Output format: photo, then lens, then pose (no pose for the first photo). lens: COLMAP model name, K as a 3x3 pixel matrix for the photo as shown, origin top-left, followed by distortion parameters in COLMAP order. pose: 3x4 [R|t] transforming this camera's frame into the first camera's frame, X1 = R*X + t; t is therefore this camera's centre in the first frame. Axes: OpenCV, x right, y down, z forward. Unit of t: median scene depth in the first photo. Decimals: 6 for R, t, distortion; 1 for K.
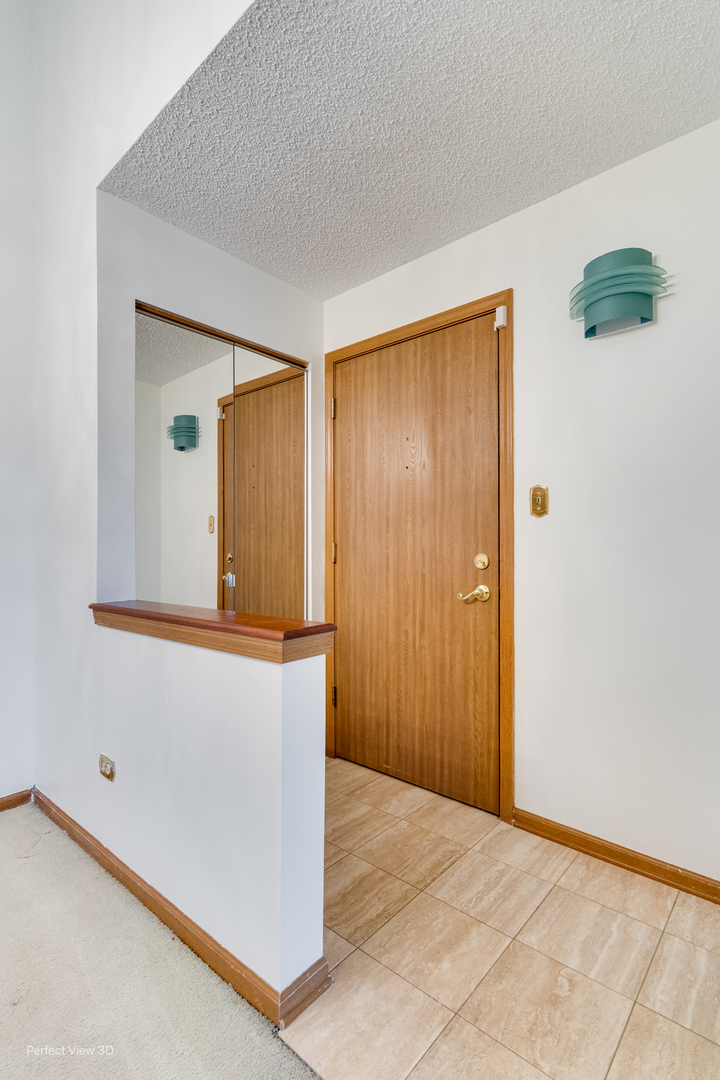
lens RADIAL K [[519.7, 0, 363.1], [0, 519.7, 542.8], [0, 0, 1]] dist [0.000629, 0.000047]
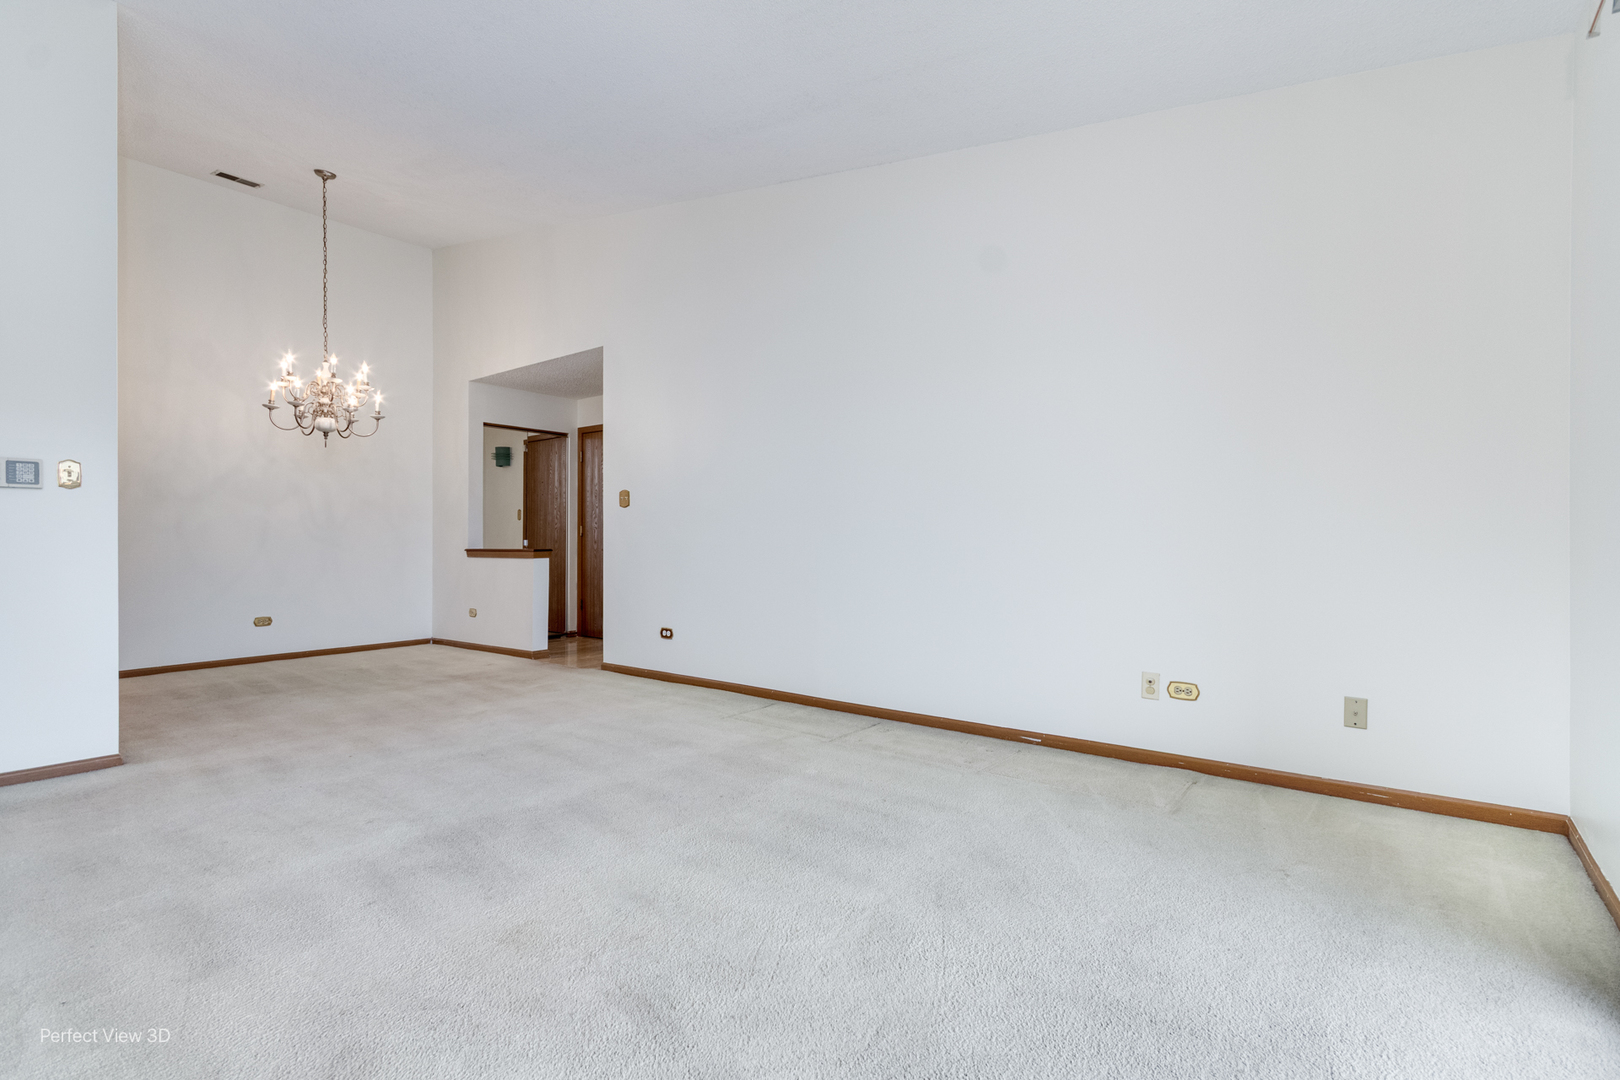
lens RADIAL K [[761.0, 0, 806.2], [0, 761.0, 533.9], [0, 0, 1]] dist [0.009839, -0.000057]
pose [[0.998419, 0.004690, 0.056012, 0.632767], [-0.004791, 0.999987, 0.001668, 0.023531], [-0.056004, -0.001934, 0.998429, -1.924466]]
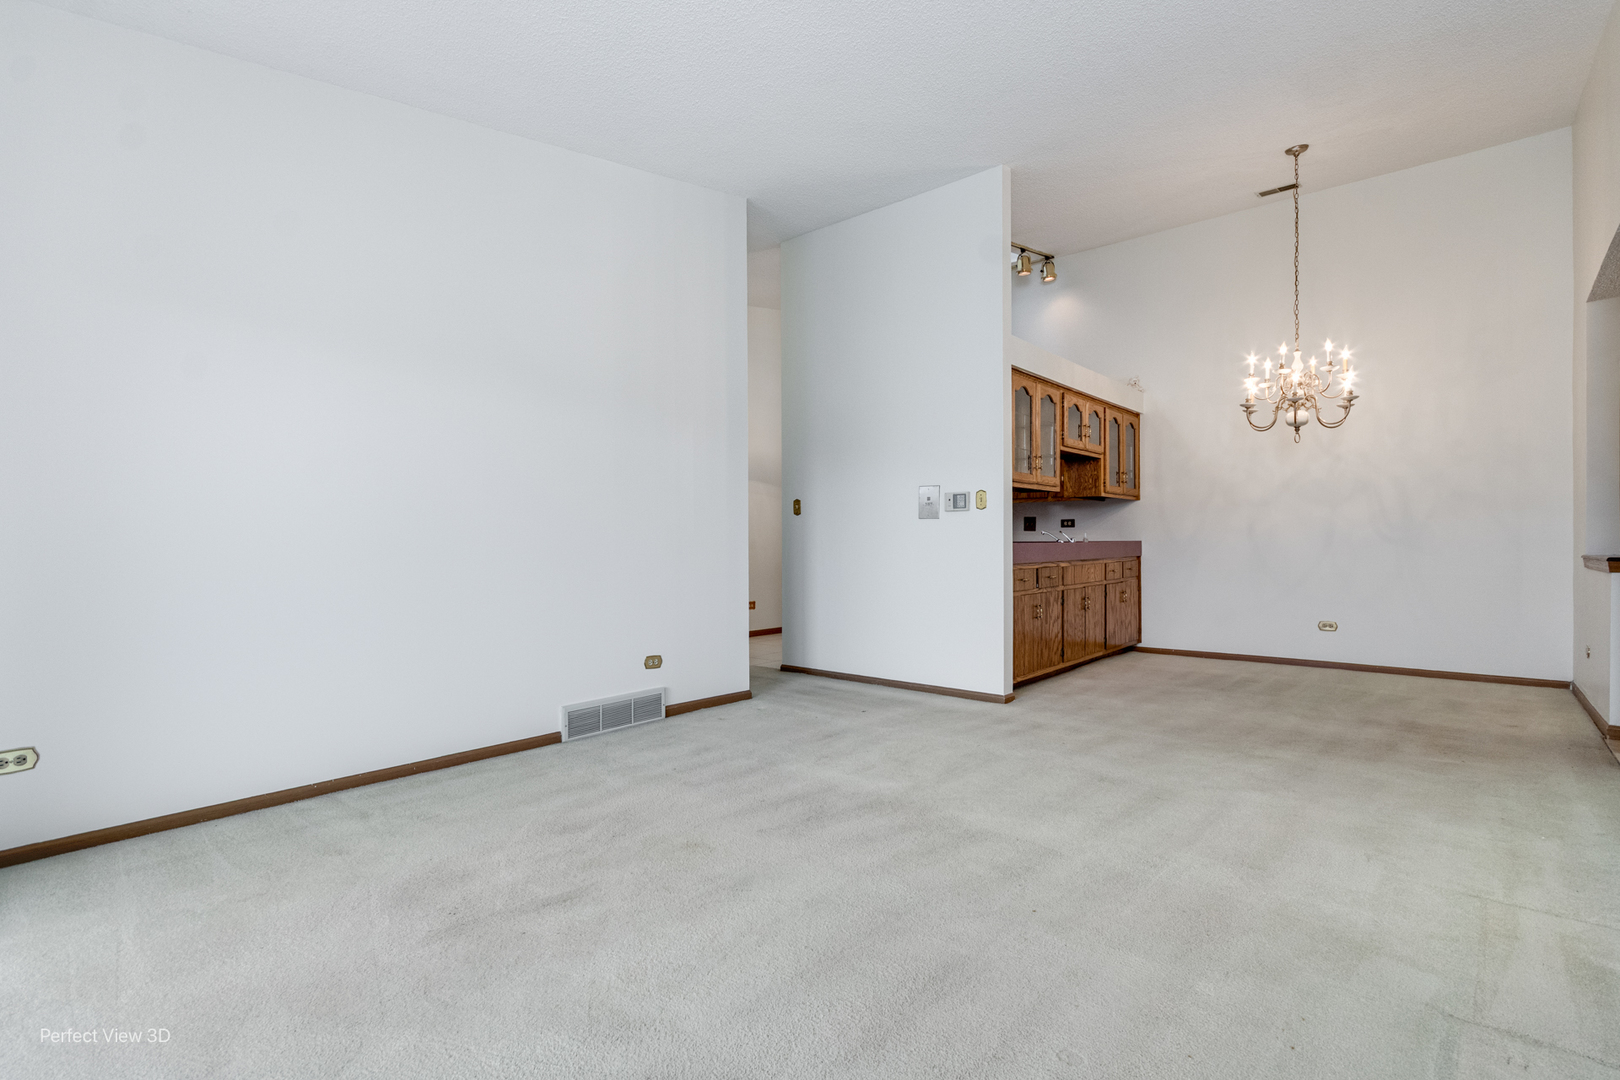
lens RADIAL K [[761.0, 0, 806.2], [0, 761.0, 533.9], [0, 0, 1]] dist [0.009839, -0.000057]
pose [[0.006871, -0.004569, -0.999966, 1.355517], [0.013529, 0.999898, -0.004476, 0.019804], [0.999885, -0.013498, 0.006932, -1.050980]]
